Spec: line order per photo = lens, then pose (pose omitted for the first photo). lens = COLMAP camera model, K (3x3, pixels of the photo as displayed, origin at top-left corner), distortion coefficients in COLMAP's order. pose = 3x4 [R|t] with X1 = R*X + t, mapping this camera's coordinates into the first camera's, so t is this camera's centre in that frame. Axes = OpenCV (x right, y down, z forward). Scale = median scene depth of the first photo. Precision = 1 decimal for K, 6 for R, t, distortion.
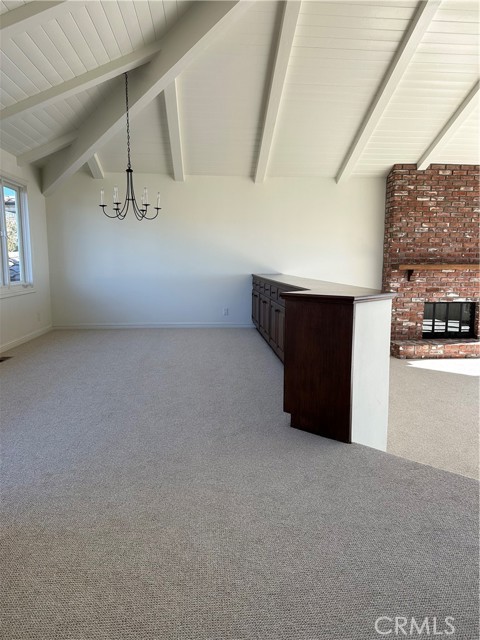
lens RADIAL K [[455.1, 0, 244.1], [0, 455.1, 323.7], [0, 0, 1]] dist [0.060920, -0.076759]
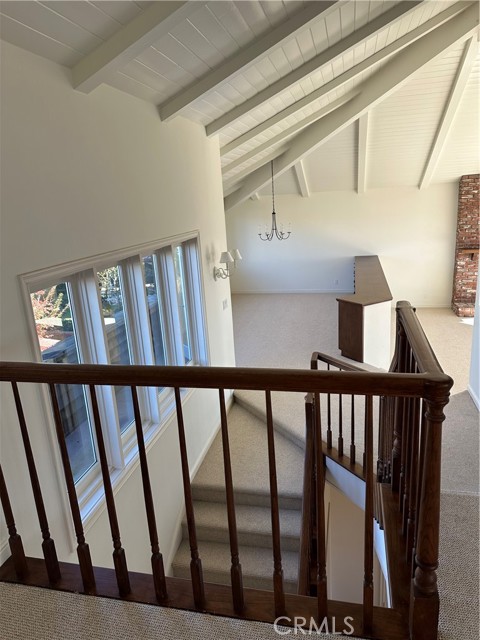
lens RADIAL K [[455.1, 0, 243.4], [0, 455.1, 321.3], [0, 0, 1]] dist [0.060920, -0.076759]
pose [[0.950114, 0.028715, -0.310579, 0.173035], [0.015135, 0.990336, 0.137862, -0.137036], [0.311536, -0.135685, 0.940497, -0.655658]]
